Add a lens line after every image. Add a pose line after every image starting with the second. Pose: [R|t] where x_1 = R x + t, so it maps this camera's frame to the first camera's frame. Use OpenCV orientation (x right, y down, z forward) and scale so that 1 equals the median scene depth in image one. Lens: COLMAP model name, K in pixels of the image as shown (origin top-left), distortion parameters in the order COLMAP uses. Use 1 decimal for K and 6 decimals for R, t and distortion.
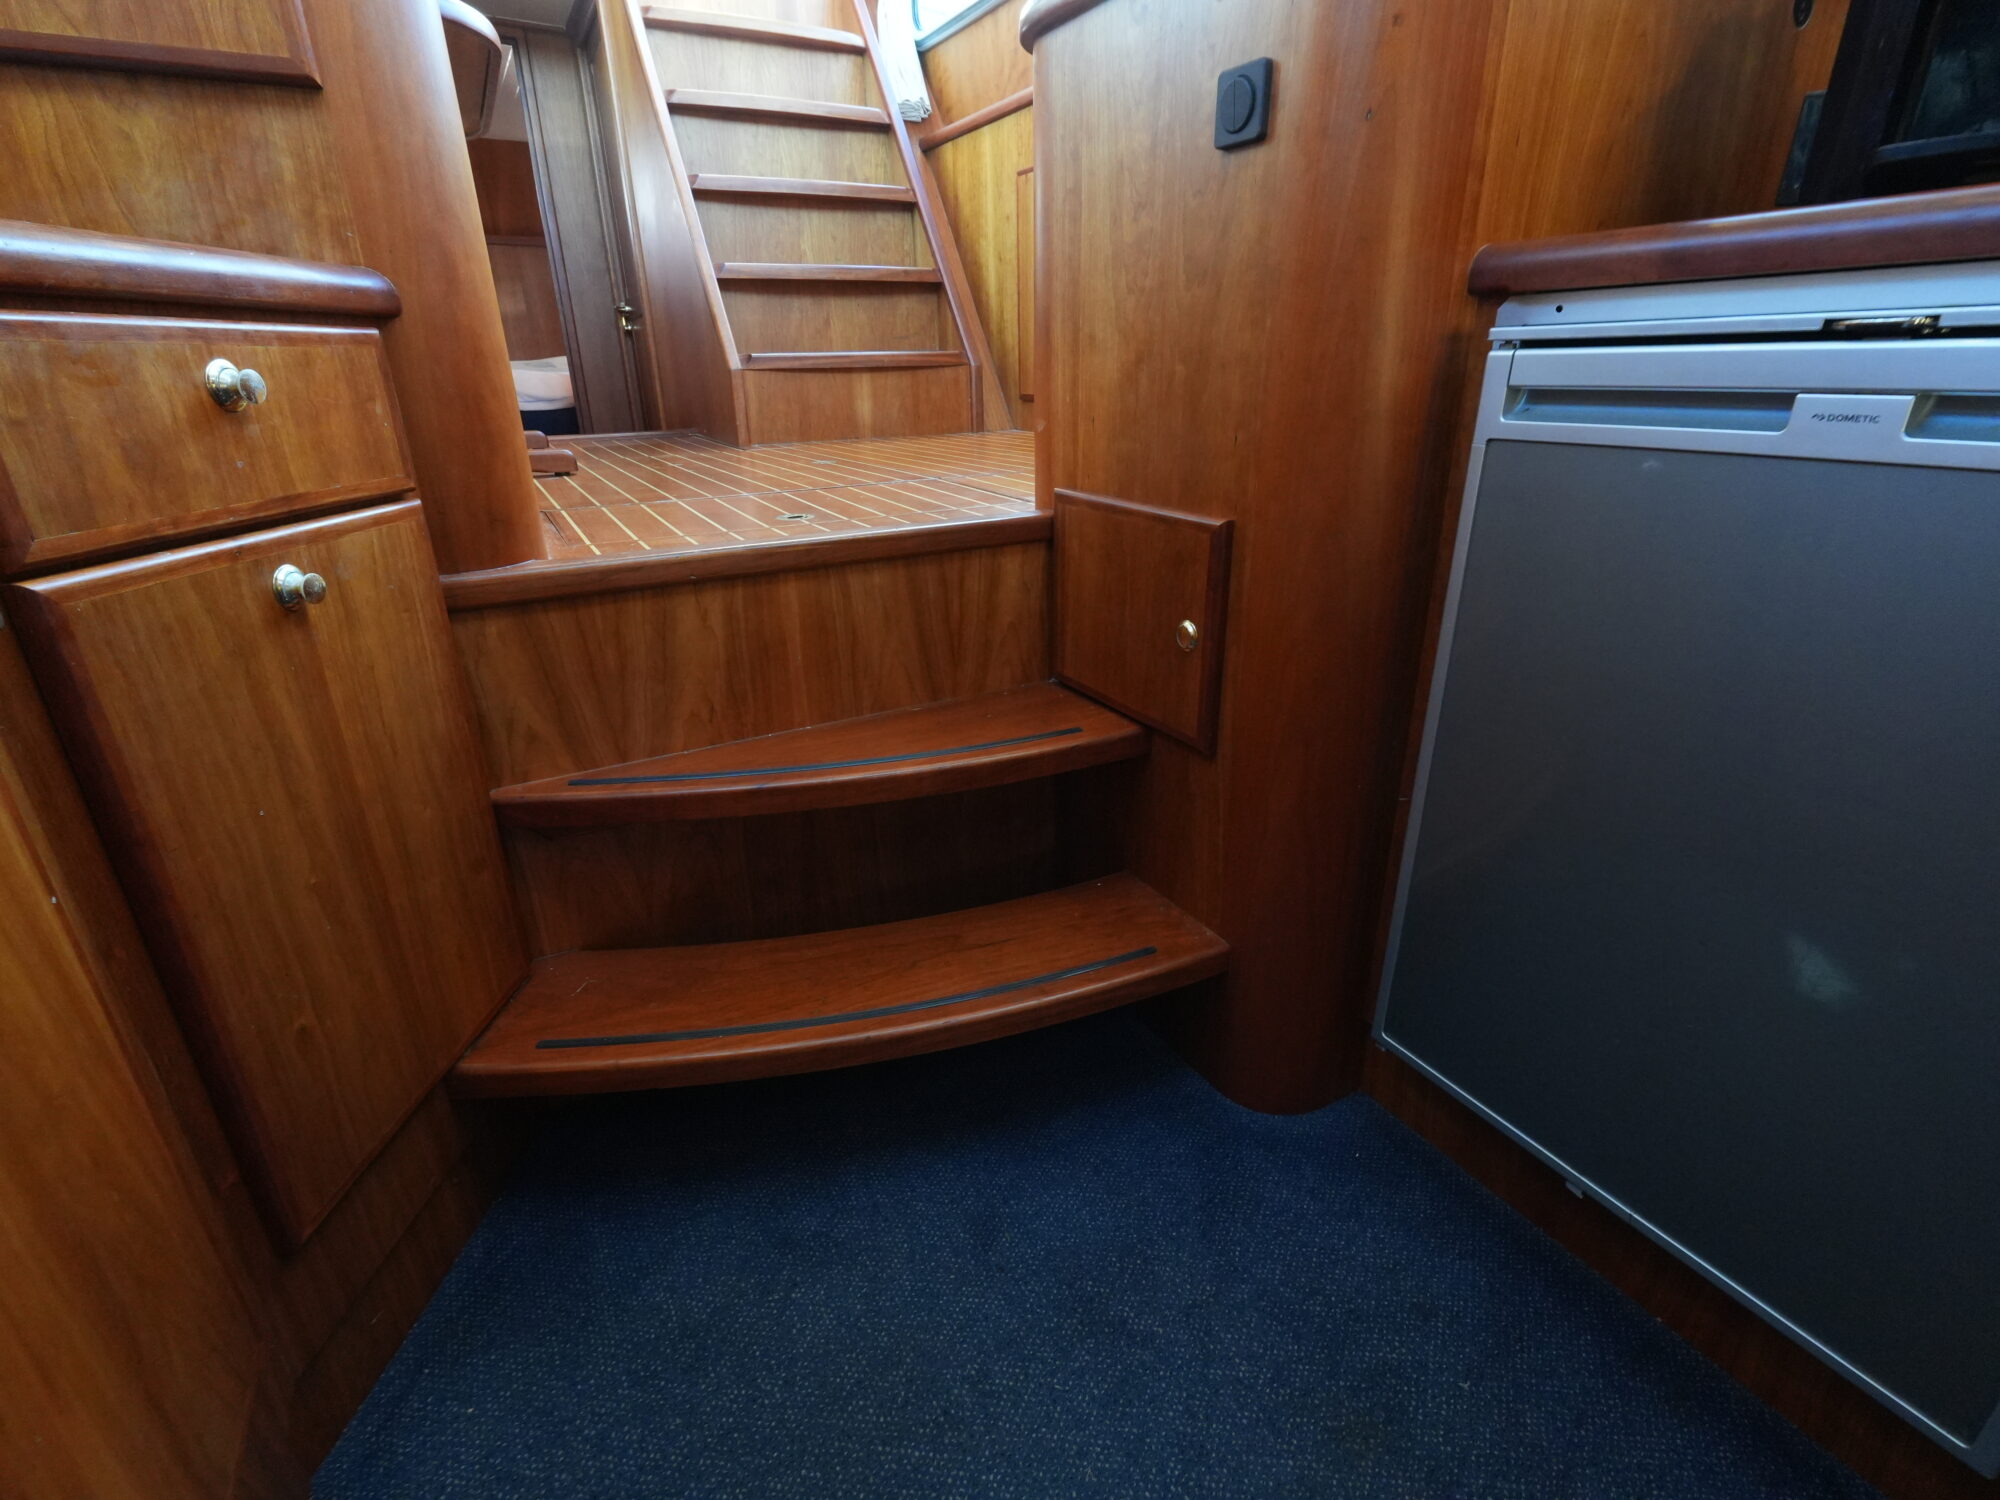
lens RADIAL K [[940.5, 0, 999.5], [0, 940.5, 744.7], [0, 0, 1]] dist [-0.001159, -0.000923]
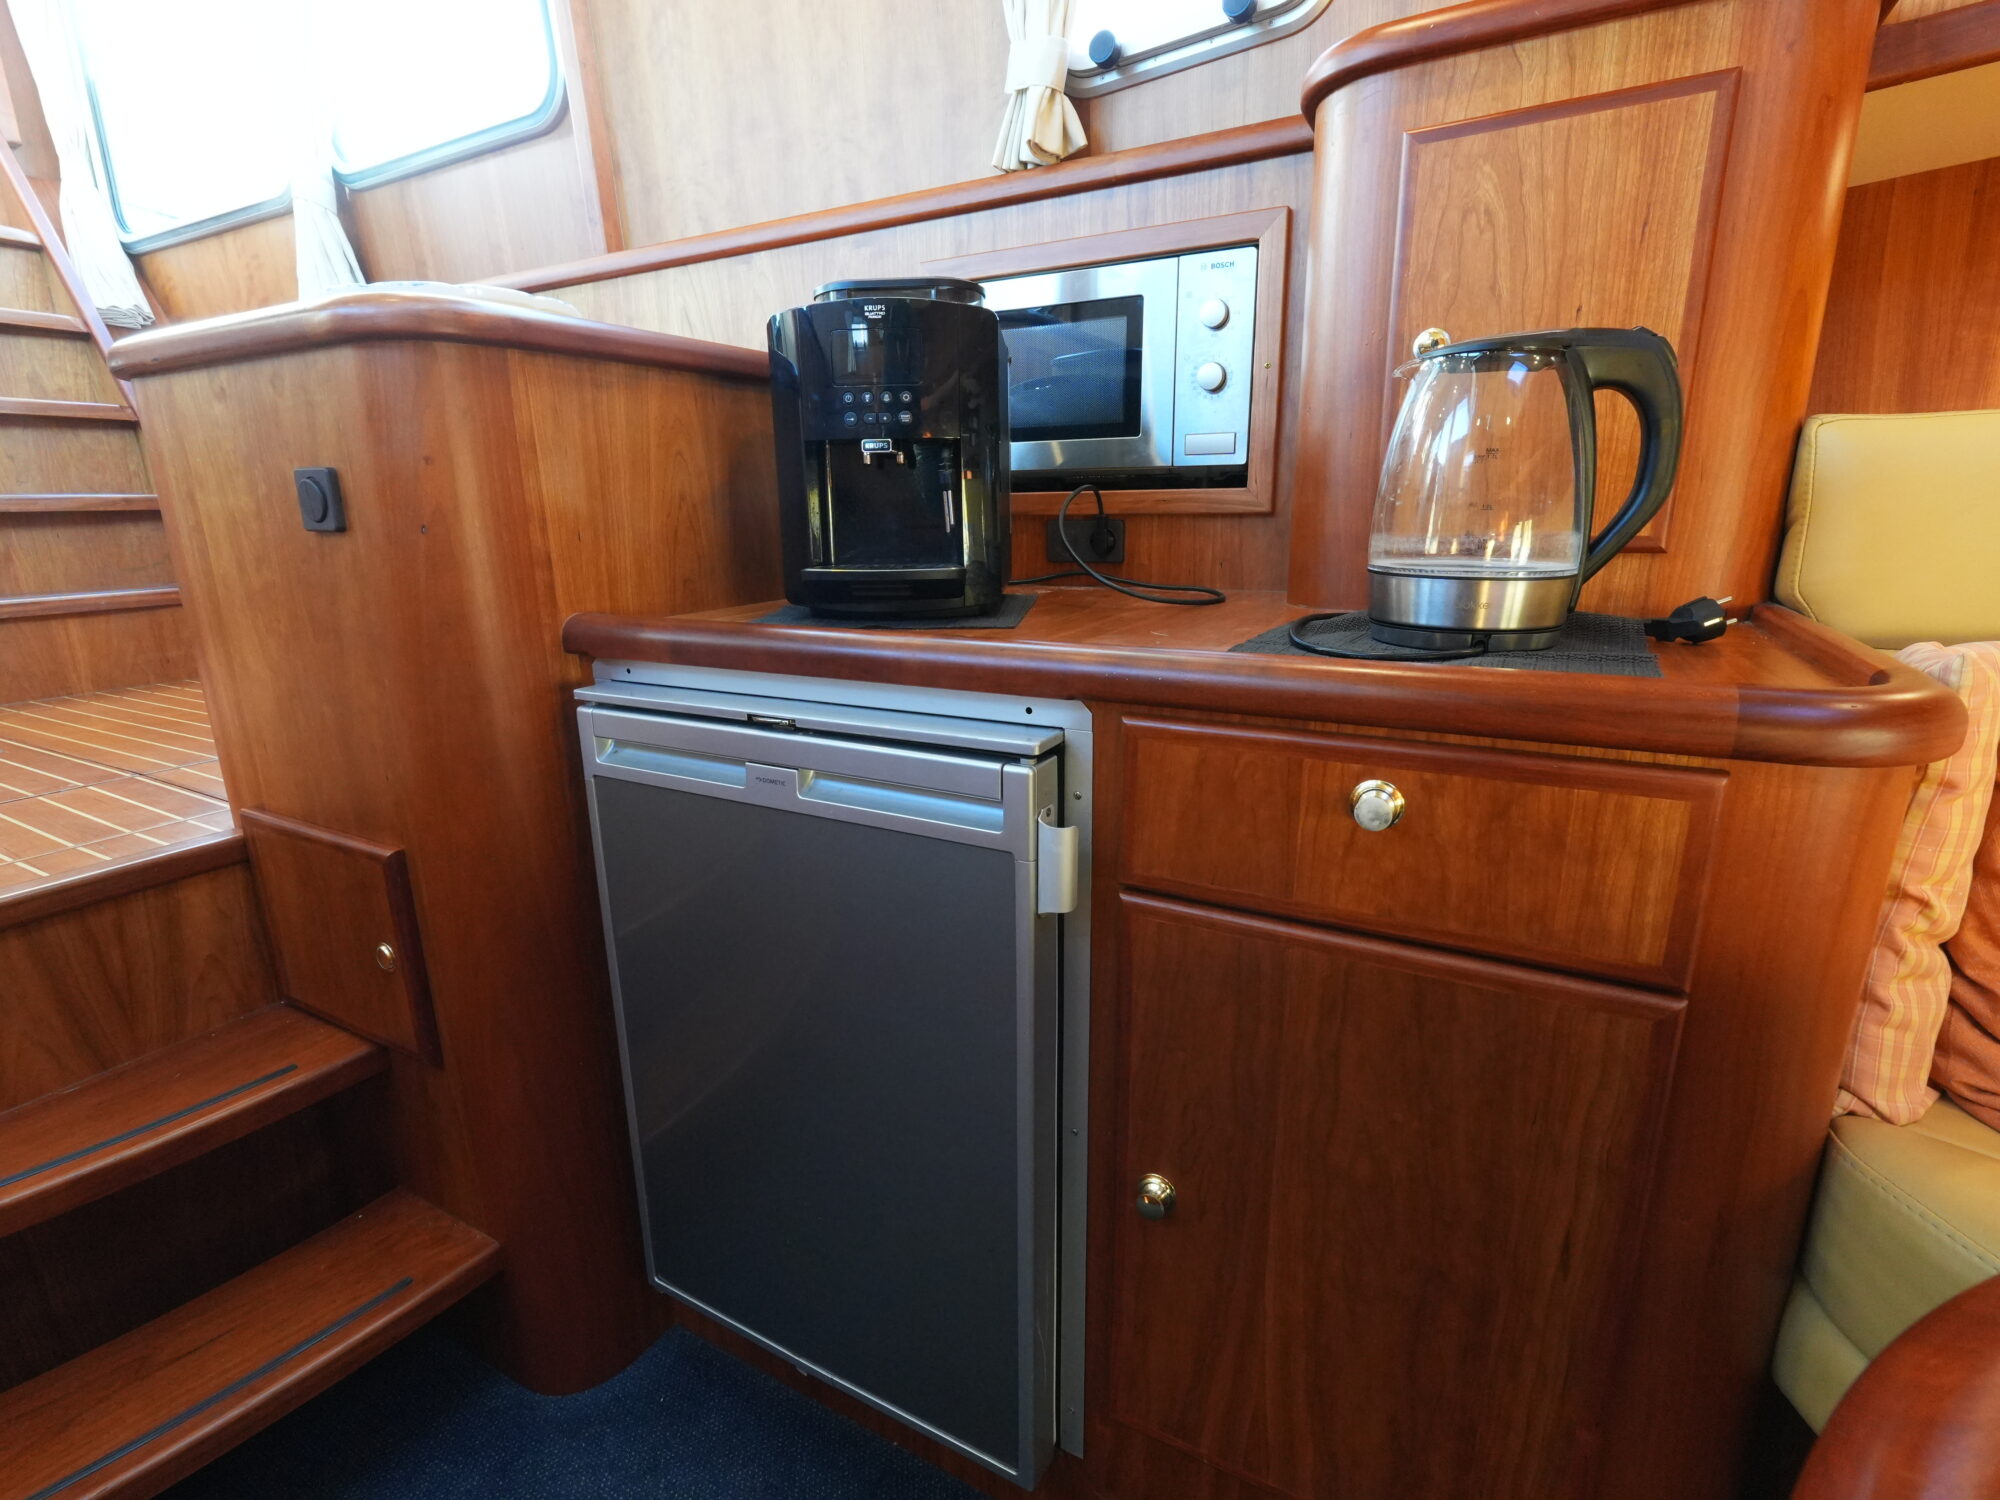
lens RADIAL K [[940.5, 0, 999.5], [0, 940.5, 744.7], [0, 0, 1]] dist [-0.001159, -0.000923]
pose [[0.847889, -0.129838, 0.514030, 0.266576], [0.201027, 0.975883, -0.085096, -0.119804], [-0.490584, 0.175486, 0.853541, -0.223823]]
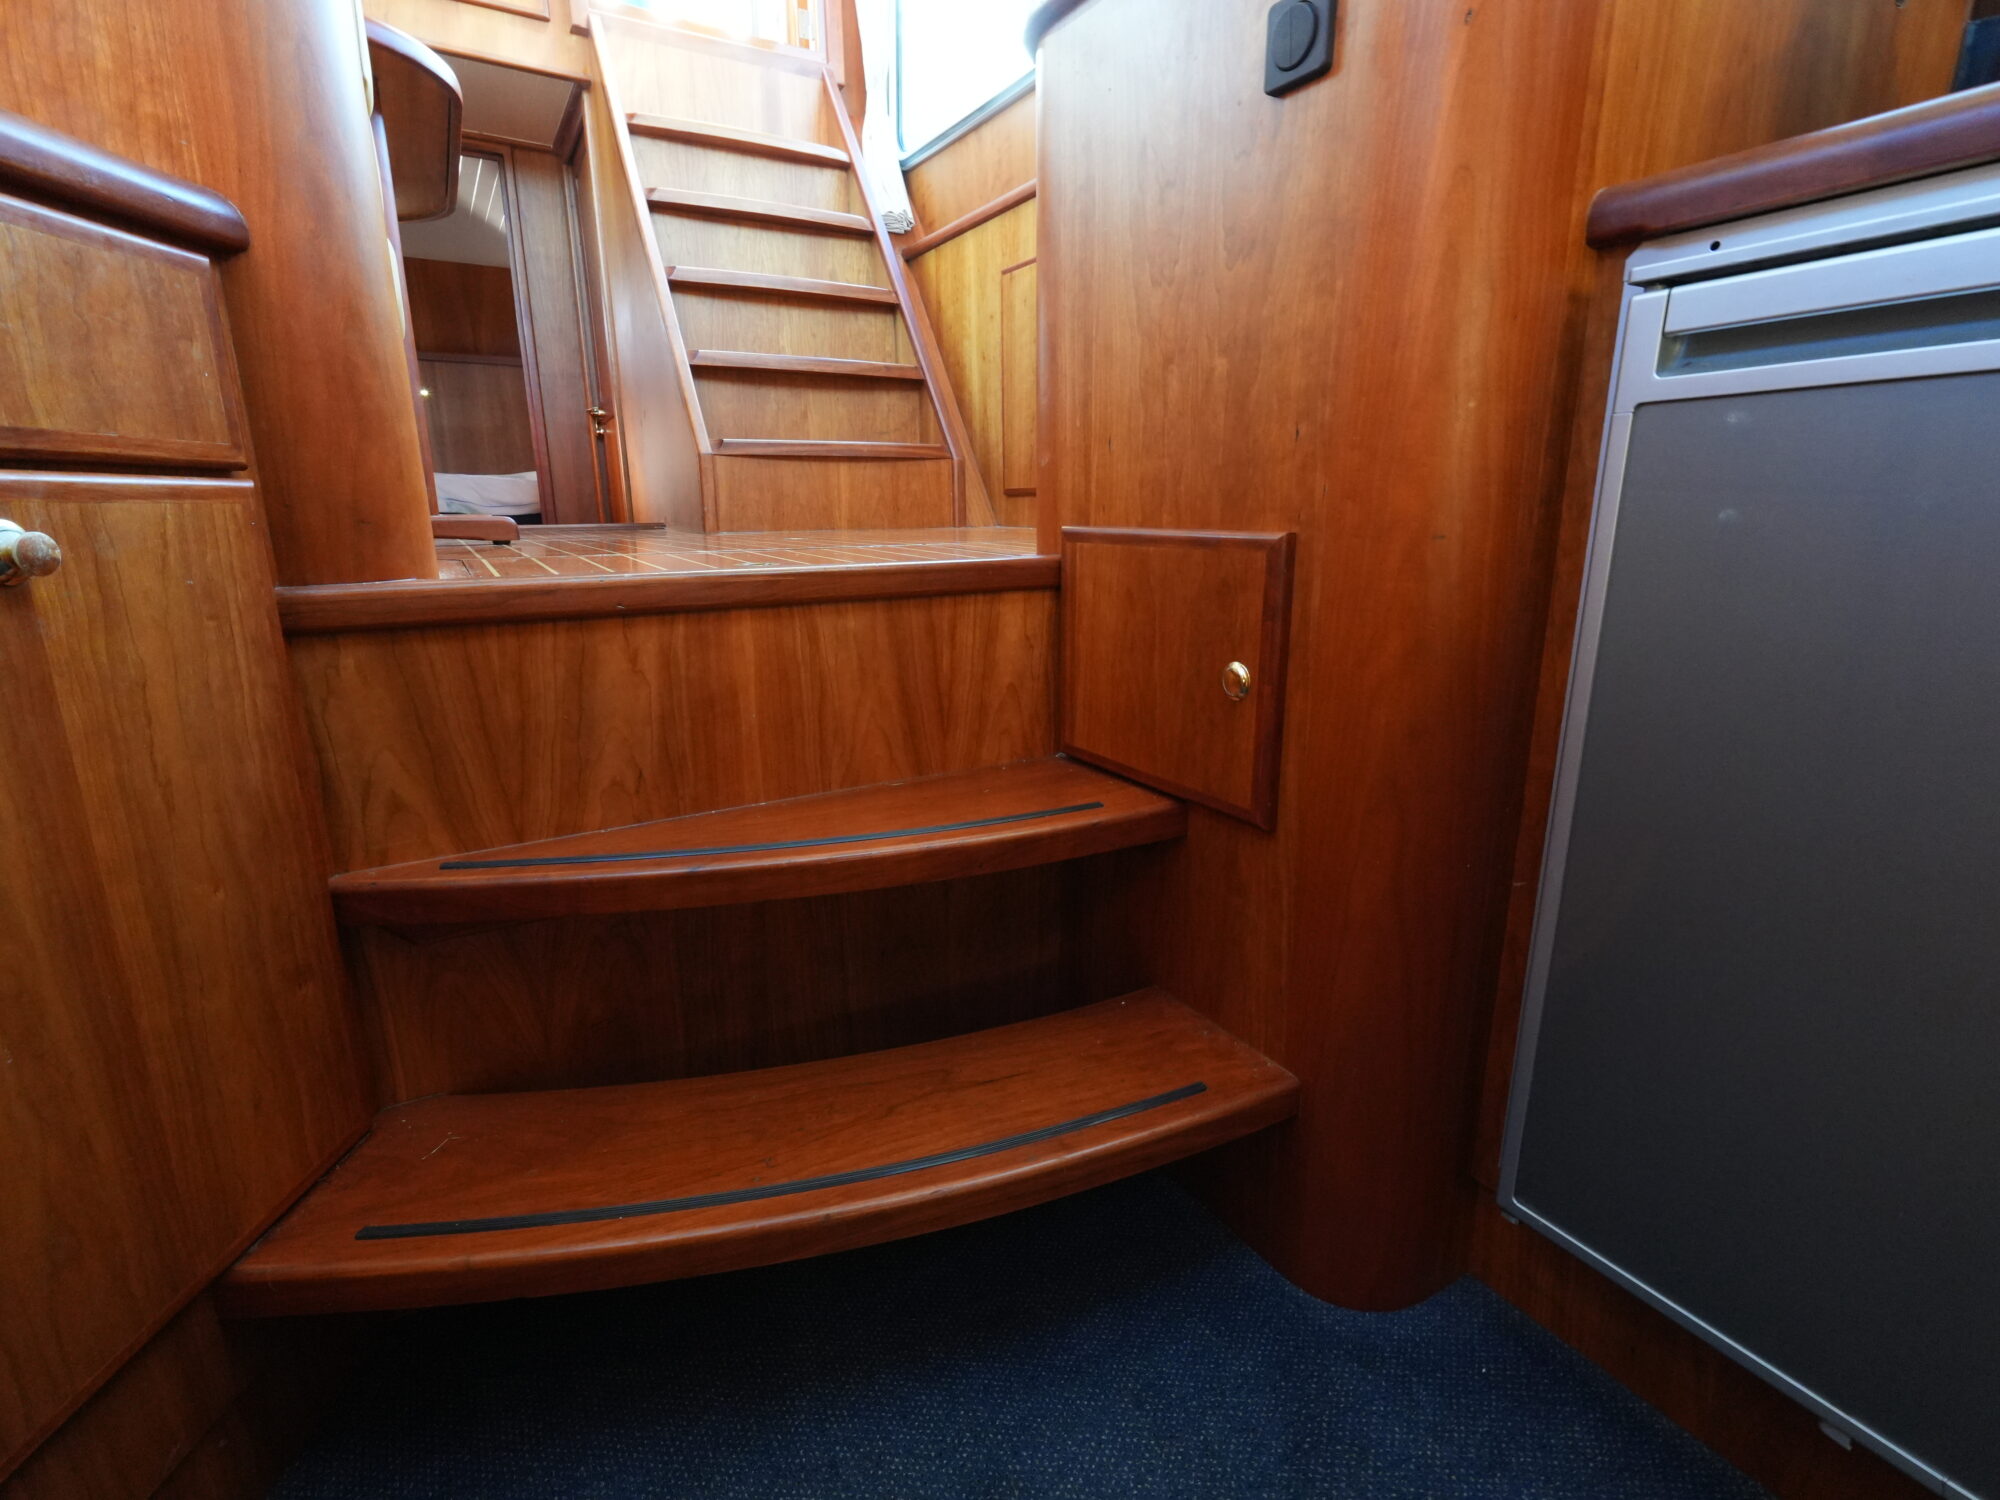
lens RADIAL K [[940.5, 0, 999.5], [0, 940.5, 744.7], [0, 0, 1]] dist [-0.001159, -0.000923]
pose [[0.999590, 0.001099, 0.028620, -0.026481], [0.002867, 0.990406, -0.138159, 0.048572], [-0.028498, 0.138185, 0.989996, 0.213196]]
